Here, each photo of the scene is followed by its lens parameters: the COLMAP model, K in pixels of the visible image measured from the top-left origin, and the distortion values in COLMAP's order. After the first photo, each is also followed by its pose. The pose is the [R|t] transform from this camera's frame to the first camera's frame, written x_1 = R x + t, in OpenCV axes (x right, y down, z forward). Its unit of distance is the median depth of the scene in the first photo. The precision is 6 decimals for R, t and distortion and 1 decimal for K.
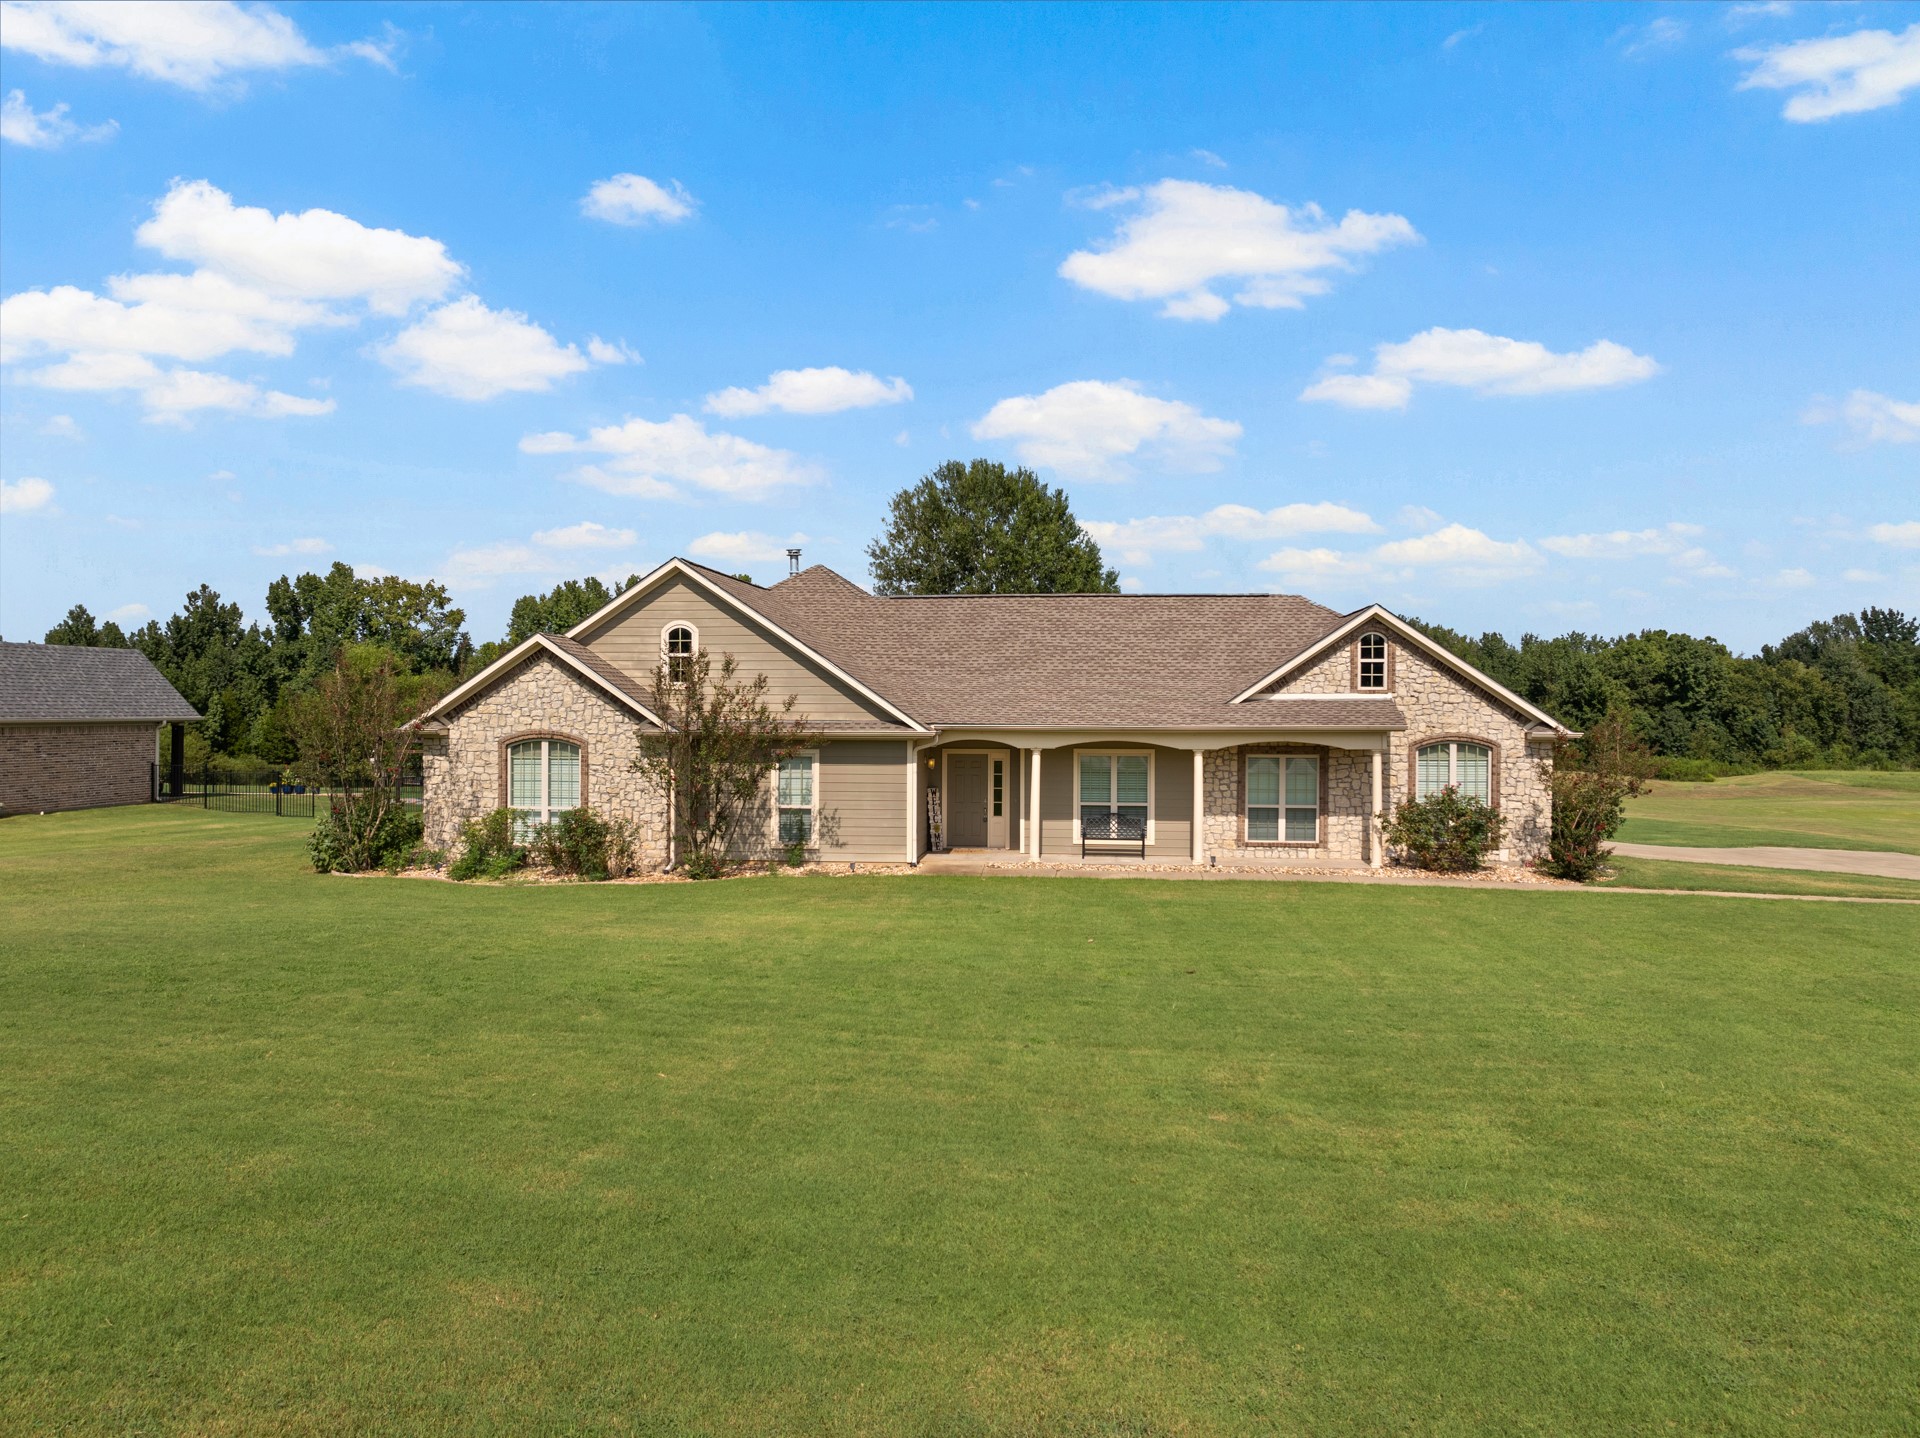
lens RADIAL K [[1337.0, 0, 965.0], [0, 1337.0, 722.0], [0, 0, 1]] dist [-0.035766, -0.004559]
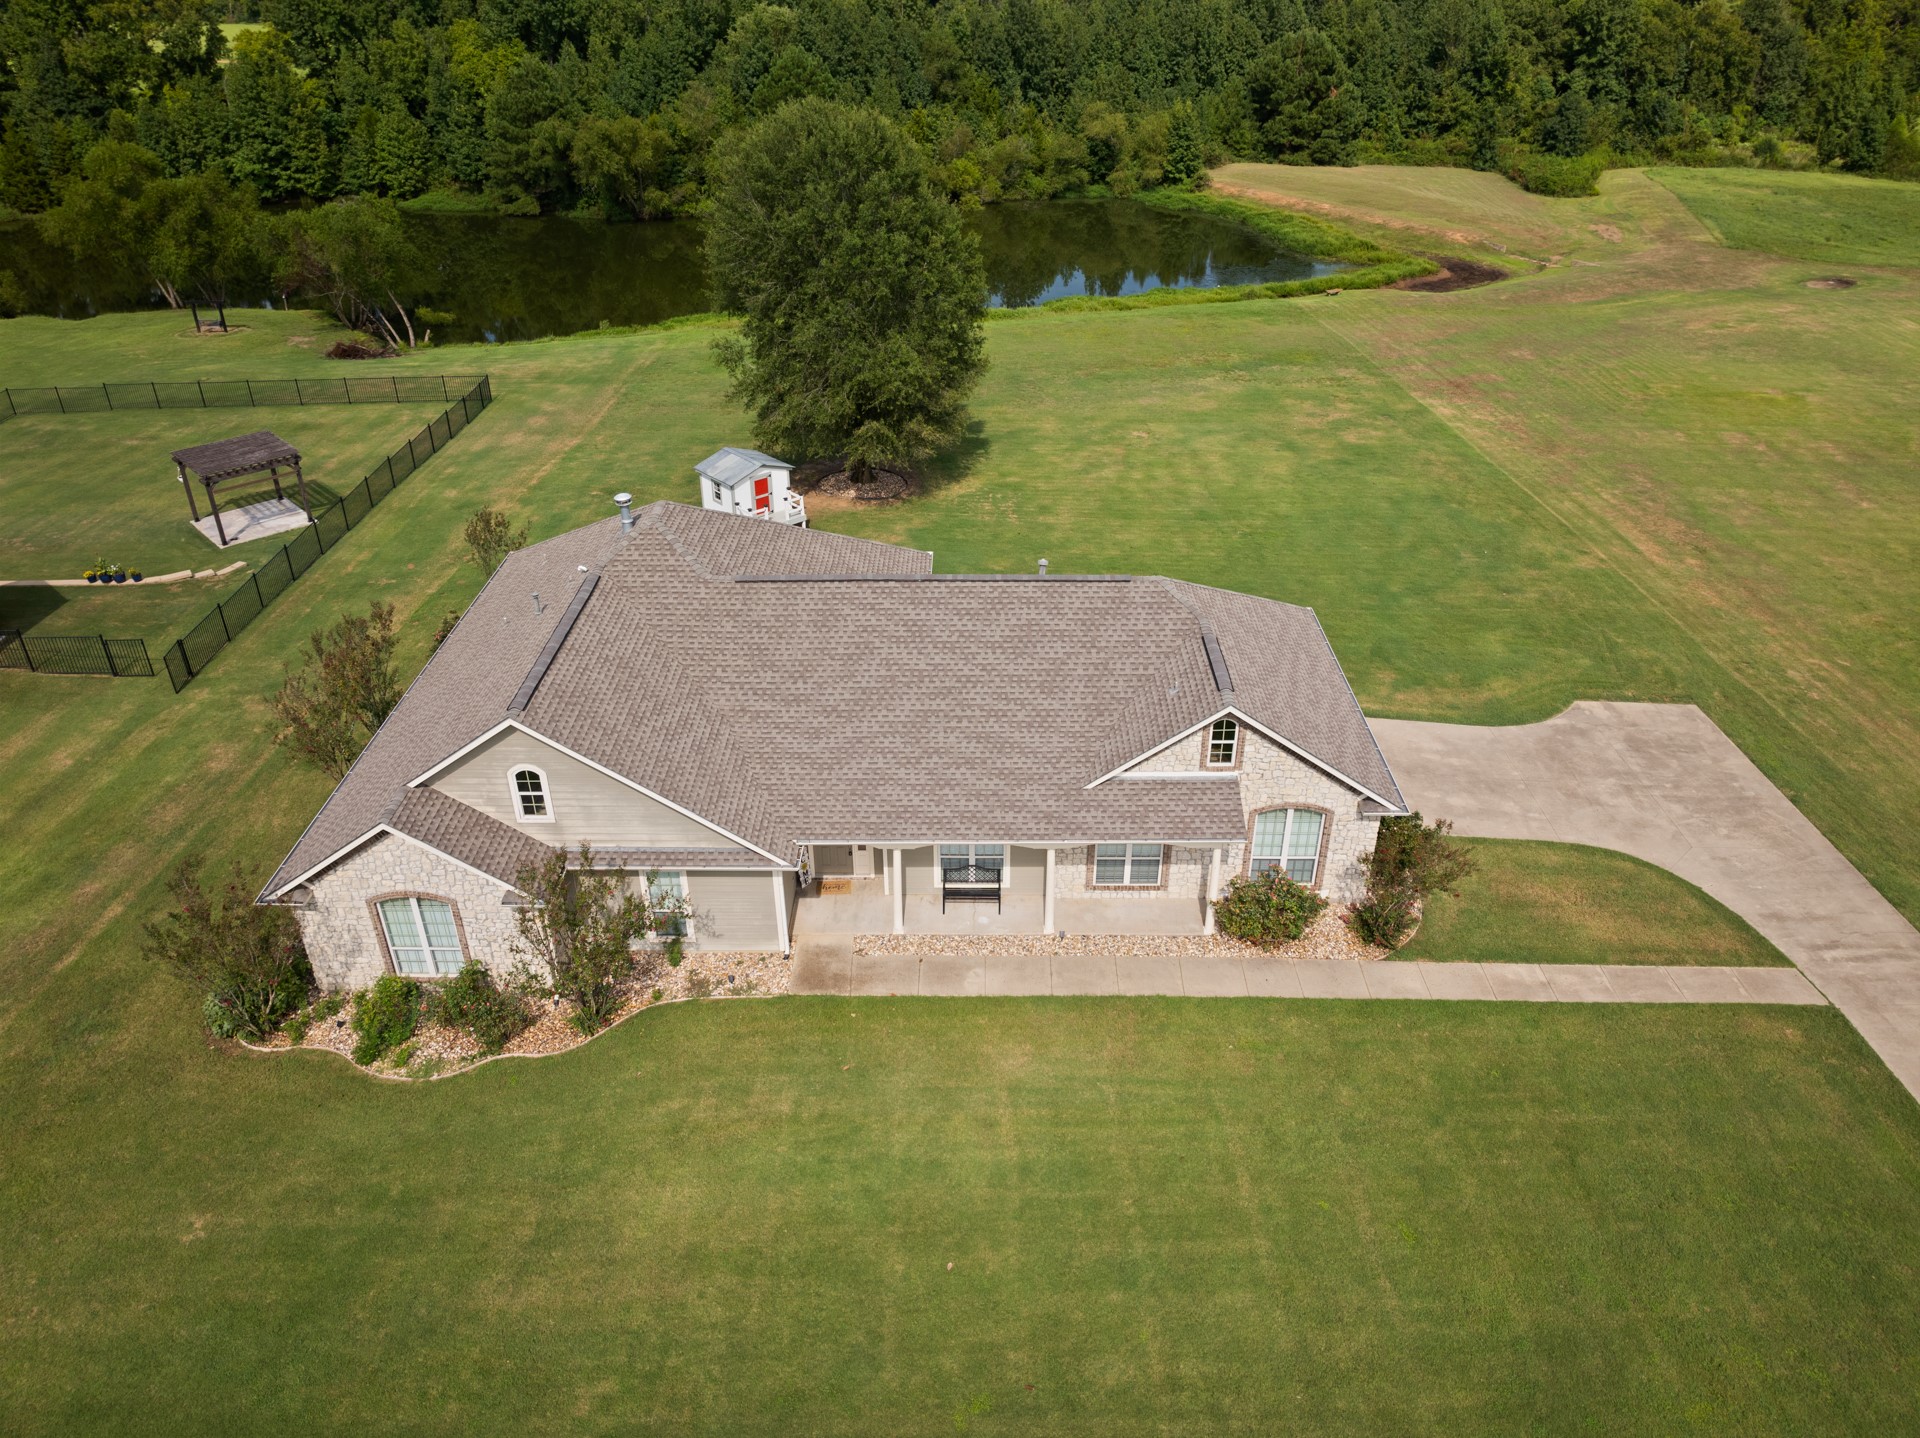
lens RADIAL K [[1346.8, 0, 966.3], [0, 1346.8, 717.4], [0, 0, 1]] dist [-0.033003, 0.003705]
pose [[0.994439, -0.060628, 0.086111, 0.022805], [0.009347, 0.865251, 0.501252, -0.585810], [-0.104897, -0.497659, 0.861006, 0.143605]]
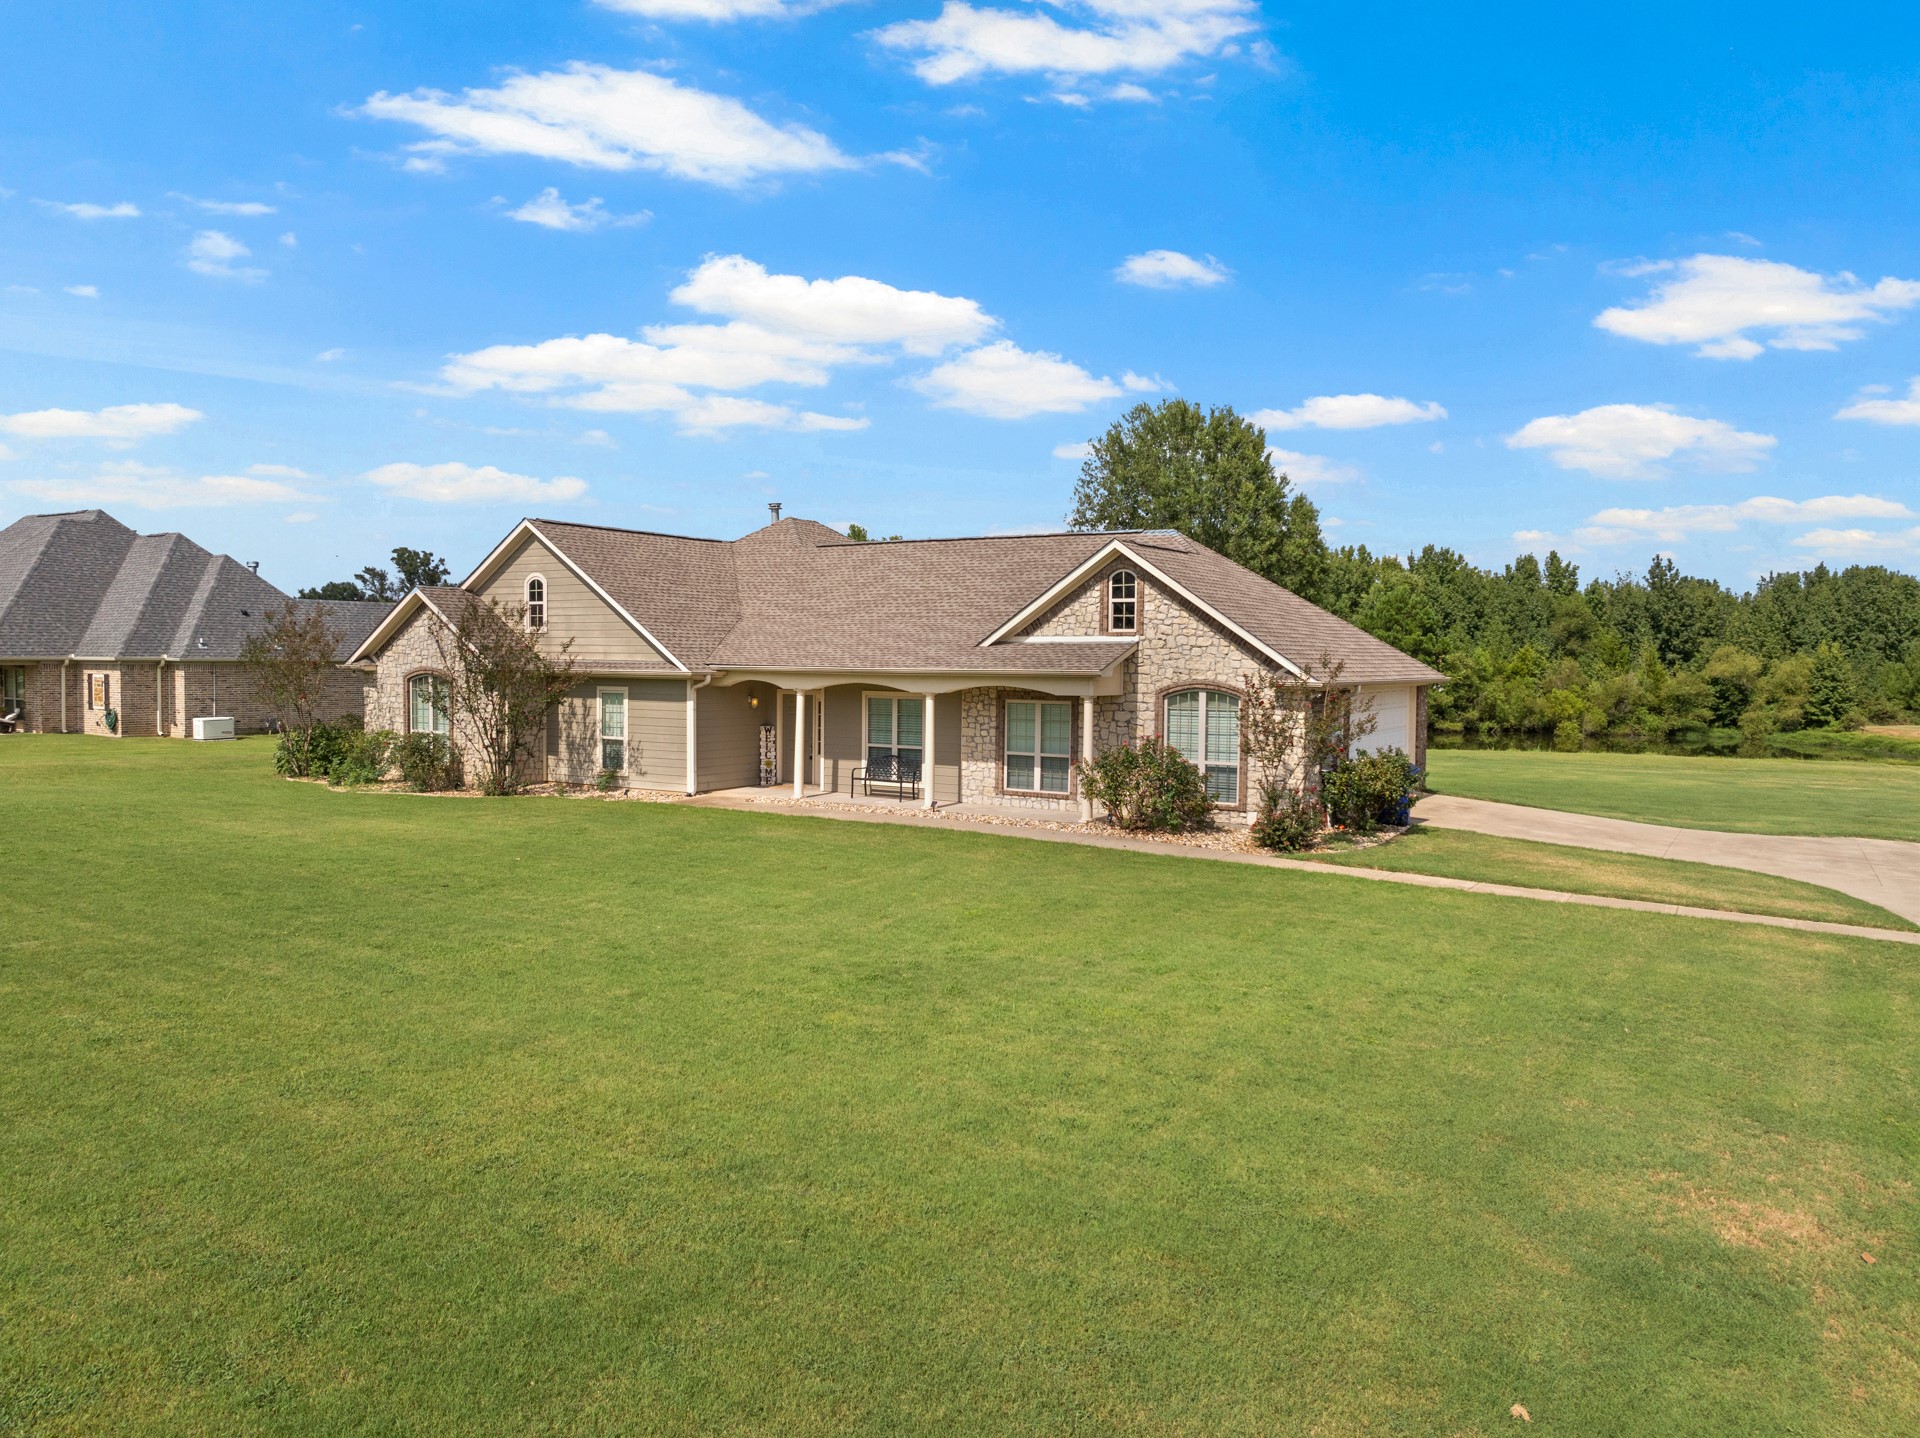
lens RADIAL K [[1346.8, 0, 966.3], [0, 1346.8, 717.4], [0, 0, 1]] dist [-0.033003, 0.003705]
pose [[0.904142, 0.025013, -0.426499, 0.611975], [-0.011339, 0.999338, 0.034571, 0.003935], [0.427081, -0.026421, 0.903827, 0.110028]]
